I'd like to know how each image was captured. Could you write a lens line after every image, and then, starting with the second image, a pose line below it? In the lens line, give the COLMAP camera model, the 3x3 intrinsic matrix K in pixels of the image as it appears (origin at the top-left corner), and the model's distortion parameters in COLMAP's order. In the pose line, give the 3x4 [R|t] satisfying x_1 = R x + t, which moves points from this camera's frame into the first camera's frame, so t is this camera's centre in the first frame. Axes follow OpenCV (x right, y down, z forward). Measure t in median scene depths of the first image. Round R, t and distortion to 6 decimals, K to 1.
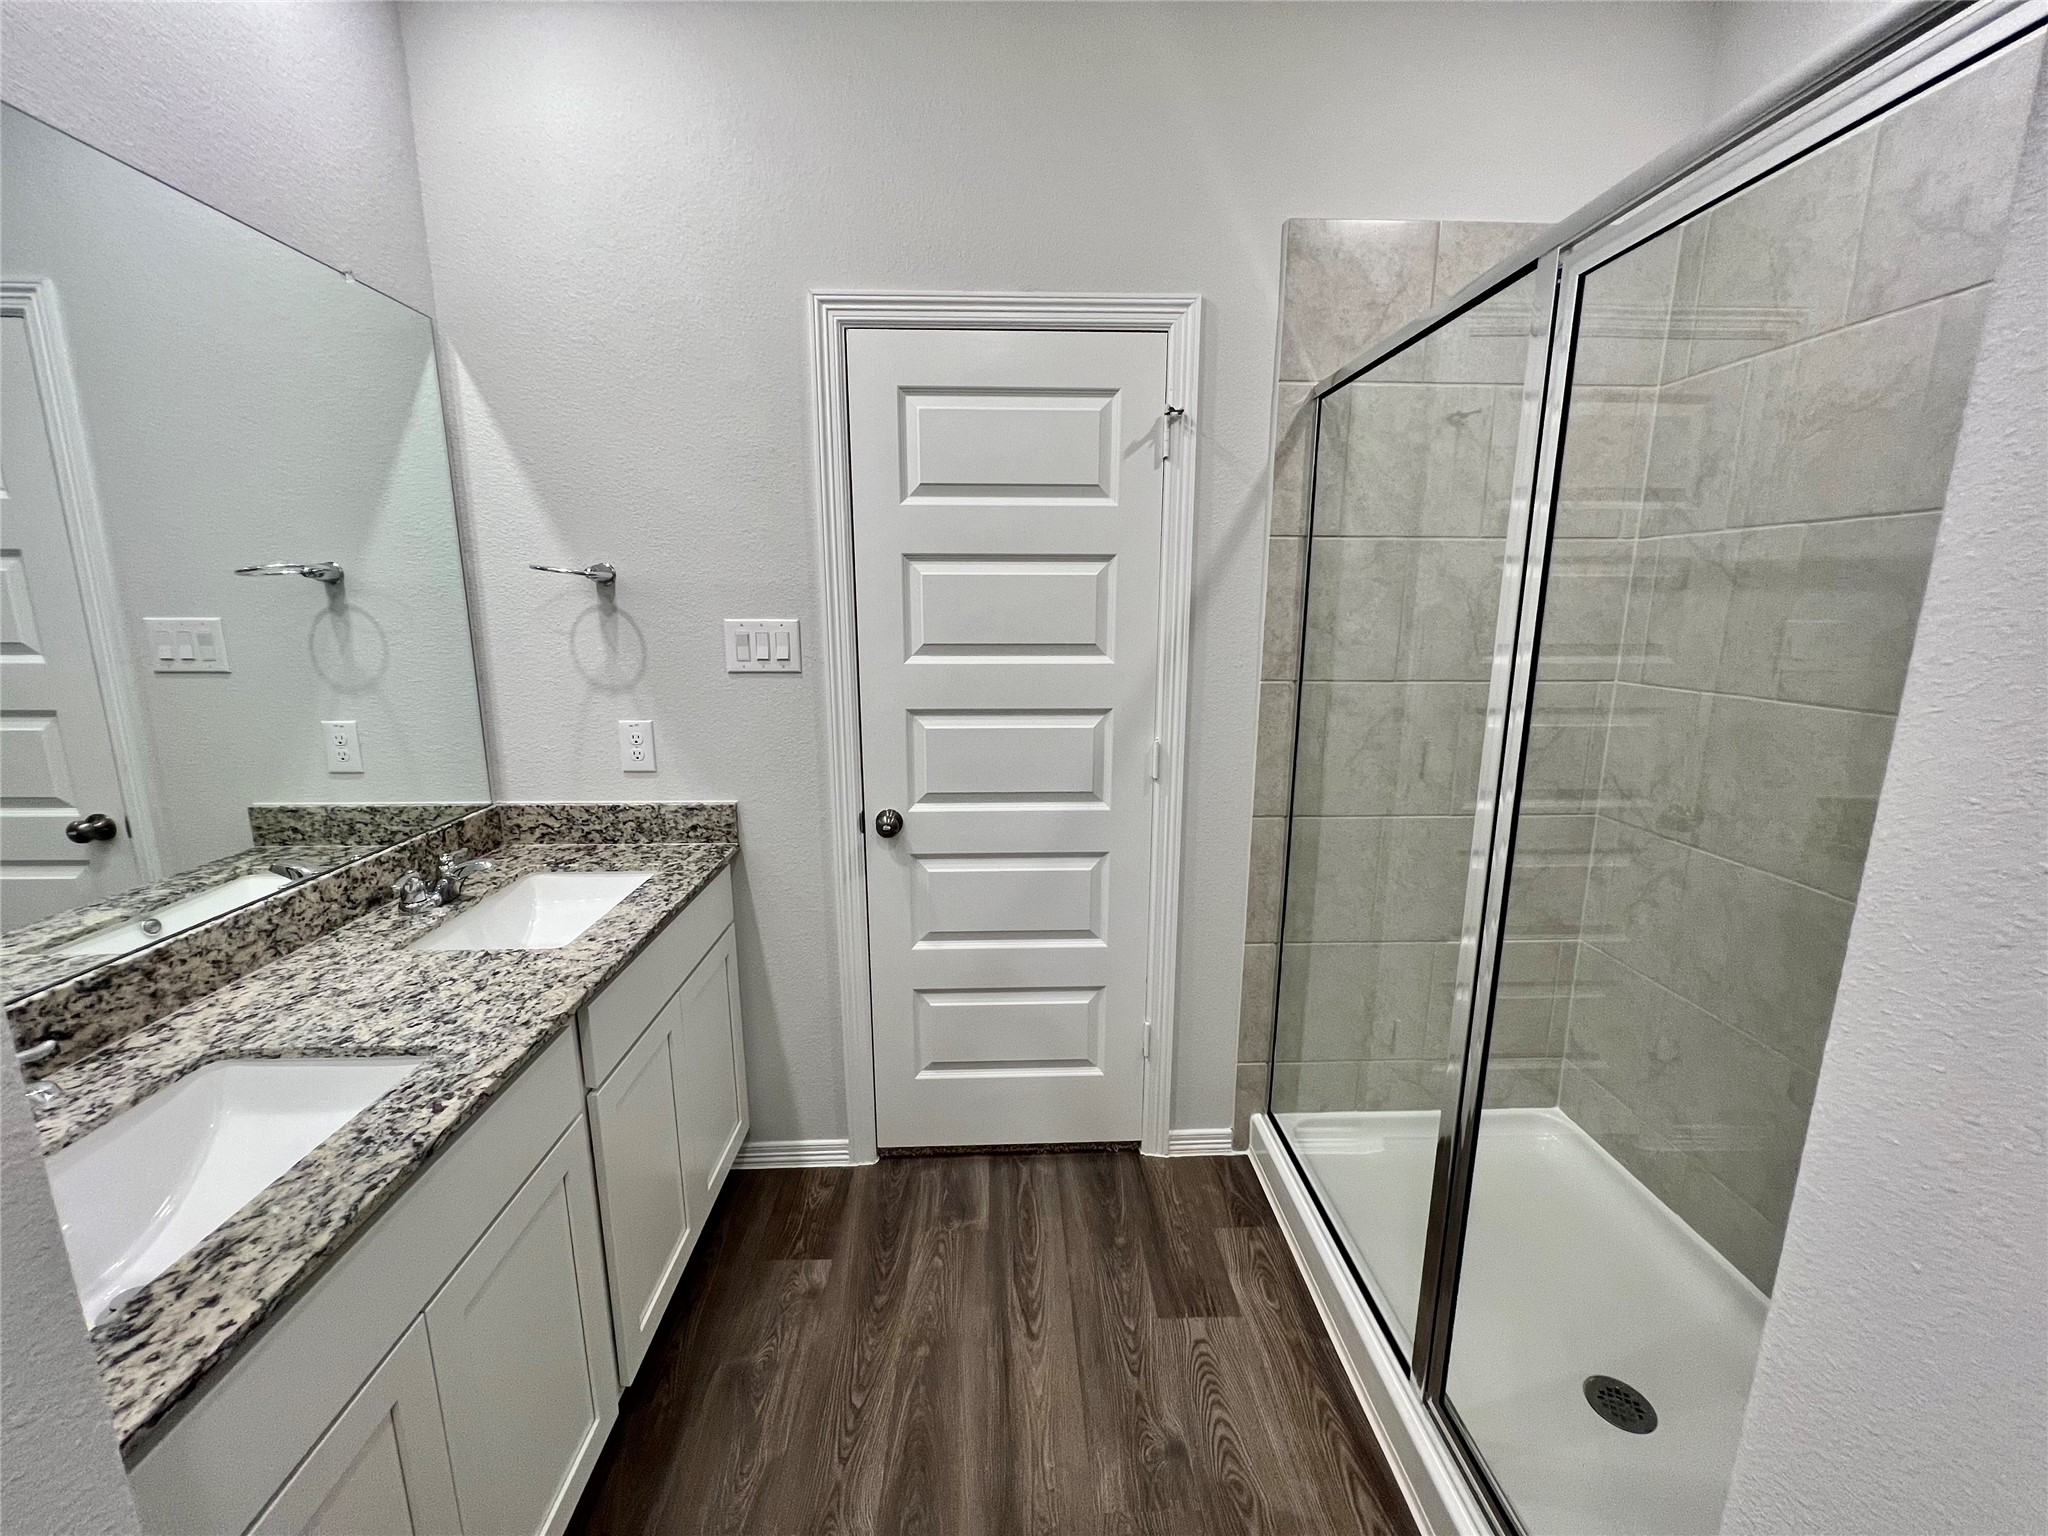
lens RADIAL K [[821.1, 0, 1017.9], [0, 821.1, 767.4], [0, 0, 1]] dist [-0.002687, 0.000907]
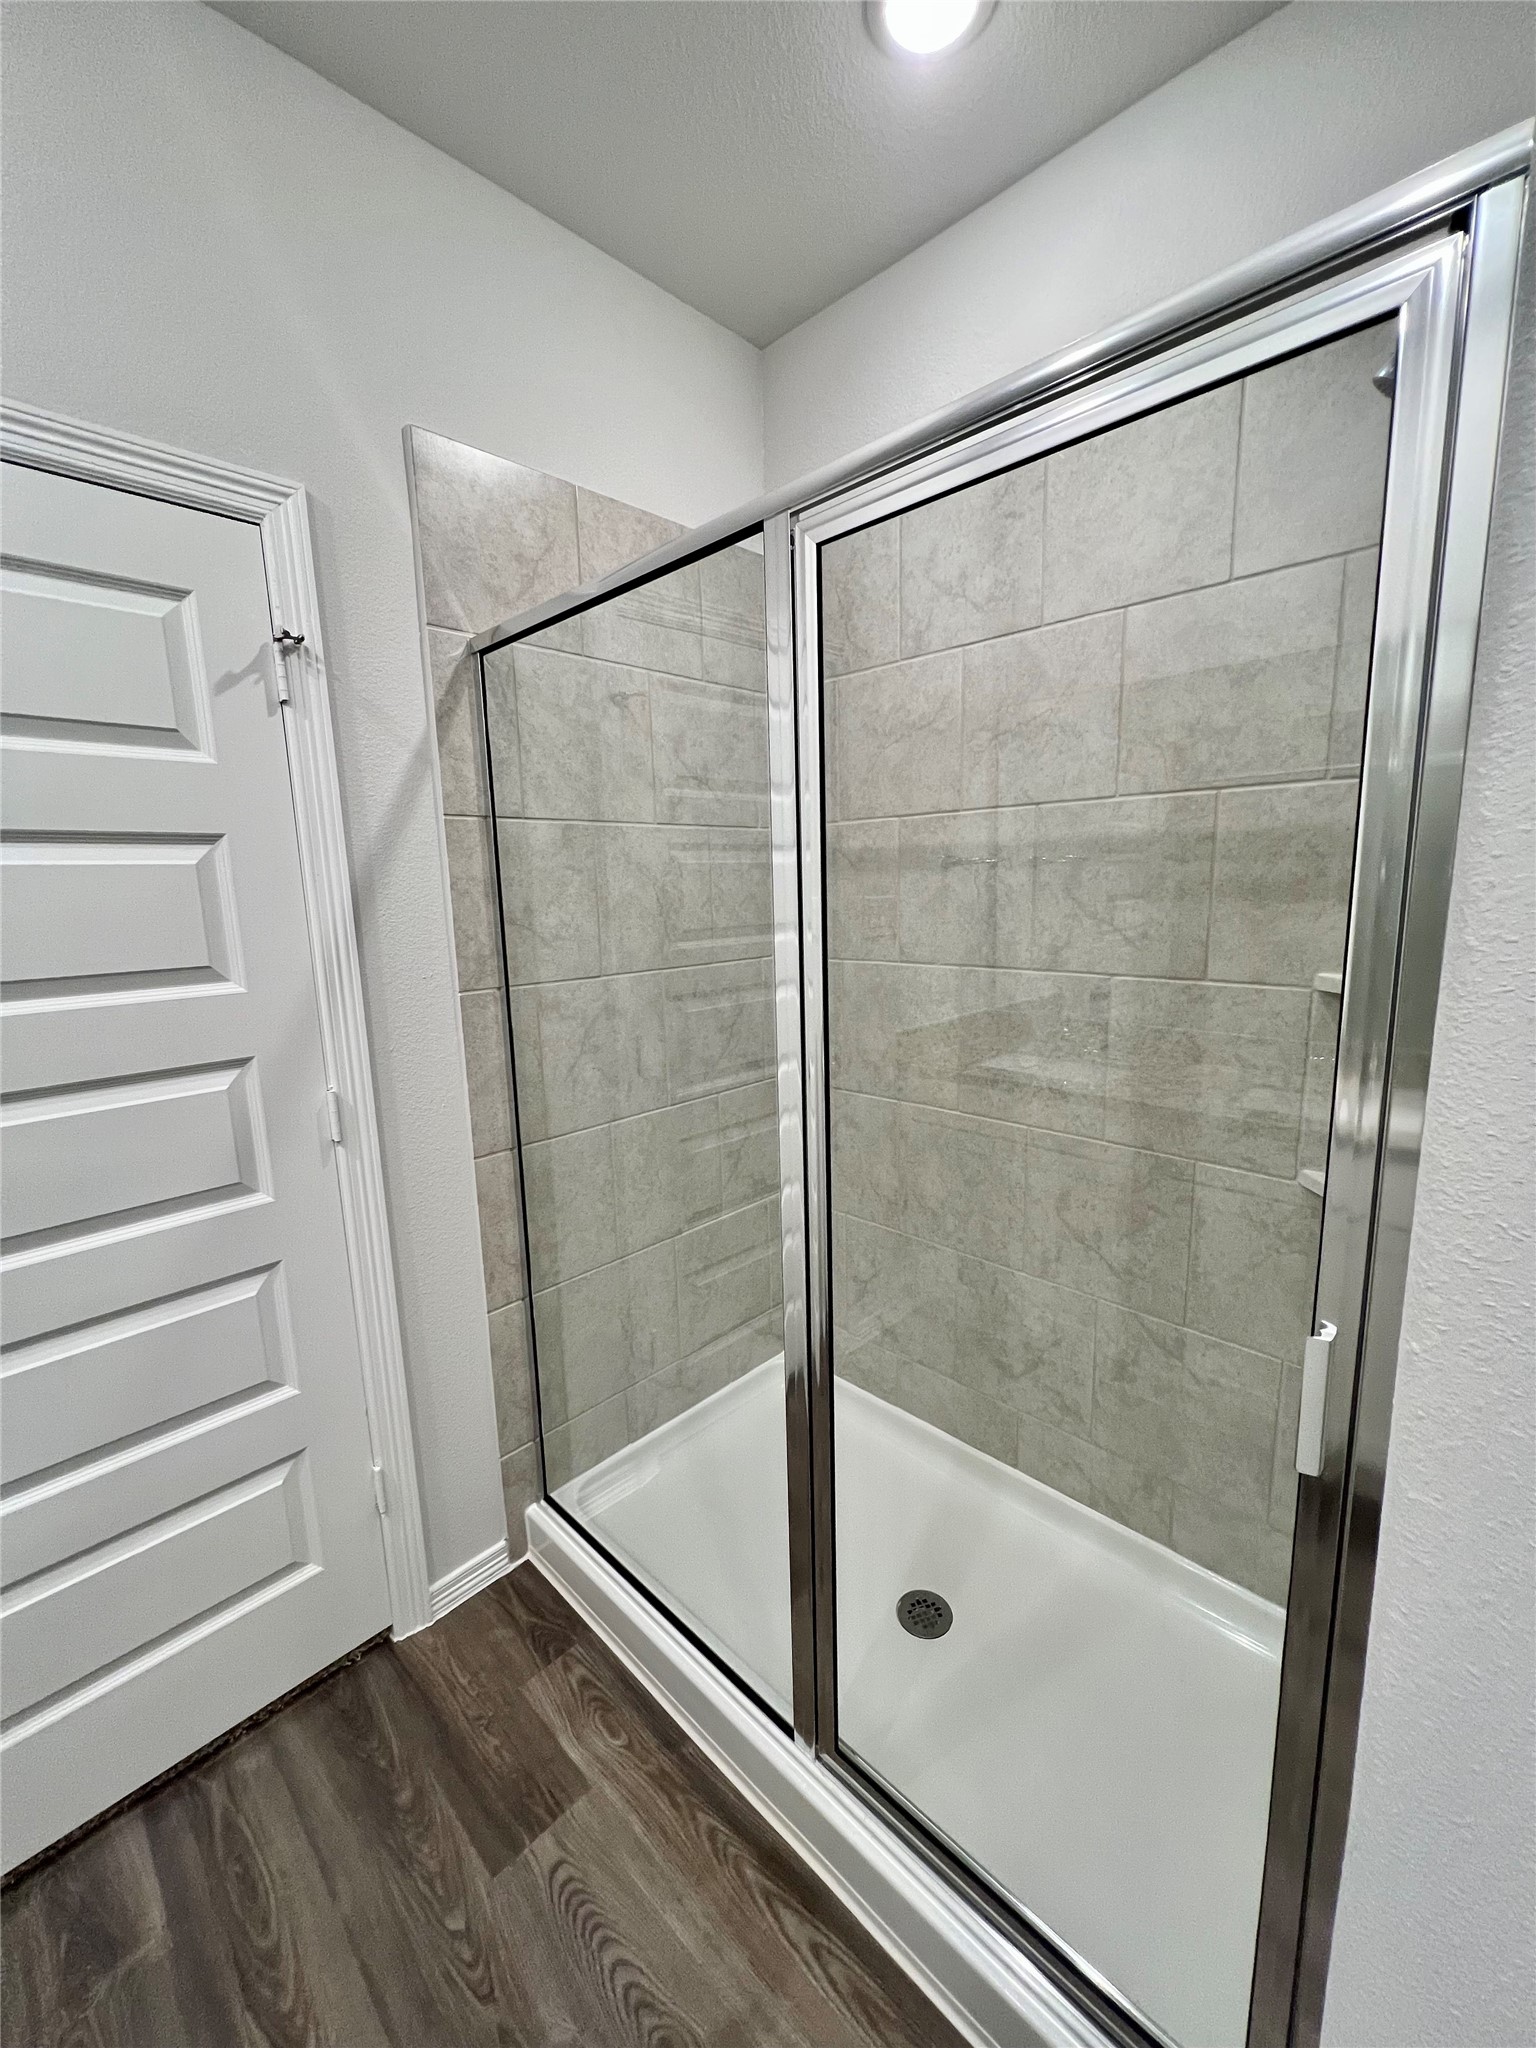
lens RADIAL K [[821.1, 0, 769.8], [0, 821.1, 1020.7], [0, 0, 1]] dist [-0.002687, 0.000907]
pose [[0.721152, -0.135846, 0.679327, -0.037786], [0.164759, 0.986082, 0.022285, -0.047478], [-0.672899, 0.095854, 0.733497, 0.211576]]
